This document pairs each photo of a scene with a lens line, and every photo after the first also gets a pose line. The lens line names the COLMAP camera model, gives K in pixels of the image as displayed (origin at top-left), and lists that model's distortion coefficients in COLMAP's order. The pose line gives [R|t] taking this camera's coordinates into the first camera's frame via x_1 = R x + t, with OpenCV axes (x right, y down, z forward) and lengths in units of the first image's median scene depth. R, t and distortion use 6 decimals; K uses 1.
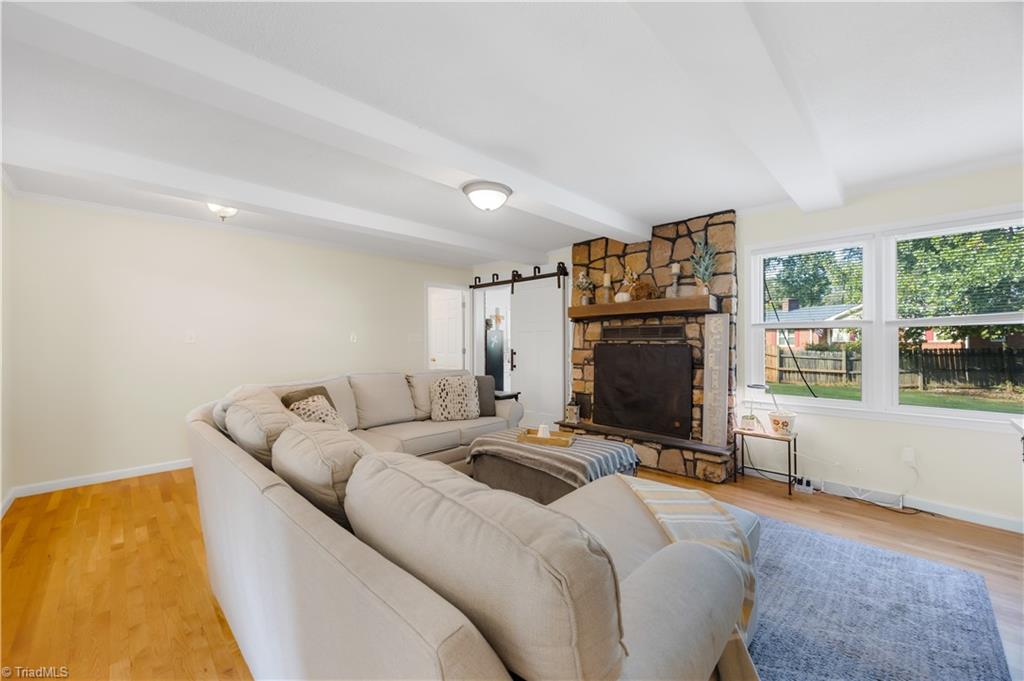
lens RADIAL K [[397.5, 0, 498.9], [0, 397.5, 339.7], [0, 0, 1]] dist [-0.004272, 0.000559]
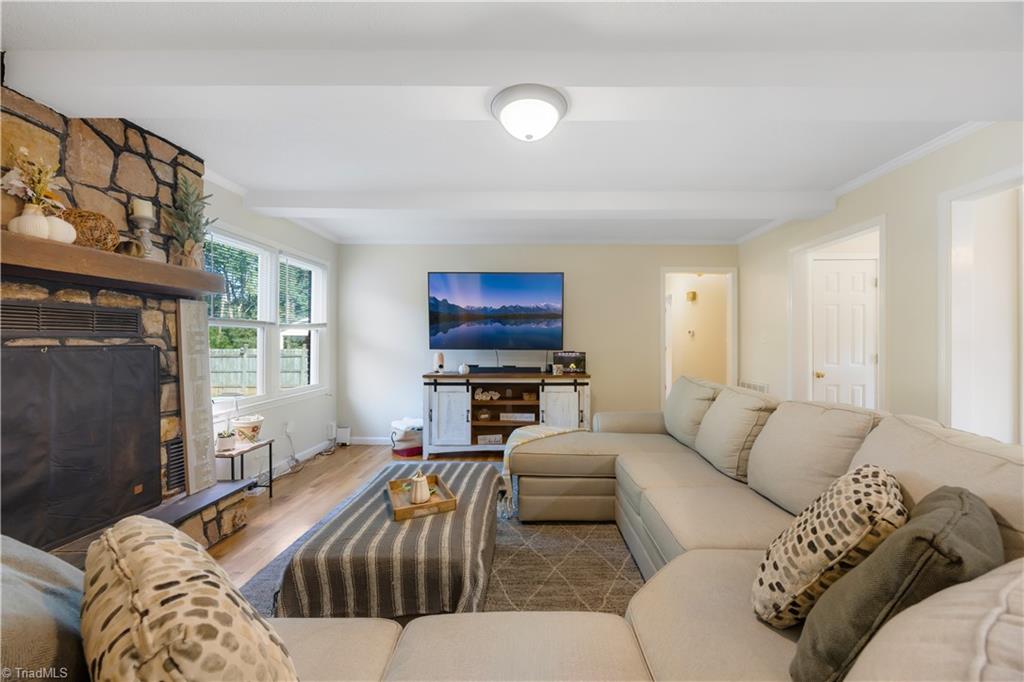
lens RADIAL K [[397.5, 0, 531.7], [0, 397.5, 339.5], [0, 0, 1]] dist [-0.004272, 0.000559]
pose [[-0.711186, 0.000278, 0.703004, -0.320720], [-0.006475, 0.999955, -0.006946, 0.003648], [-0.702974, -0.009491, -0.711152, 0.973284]]
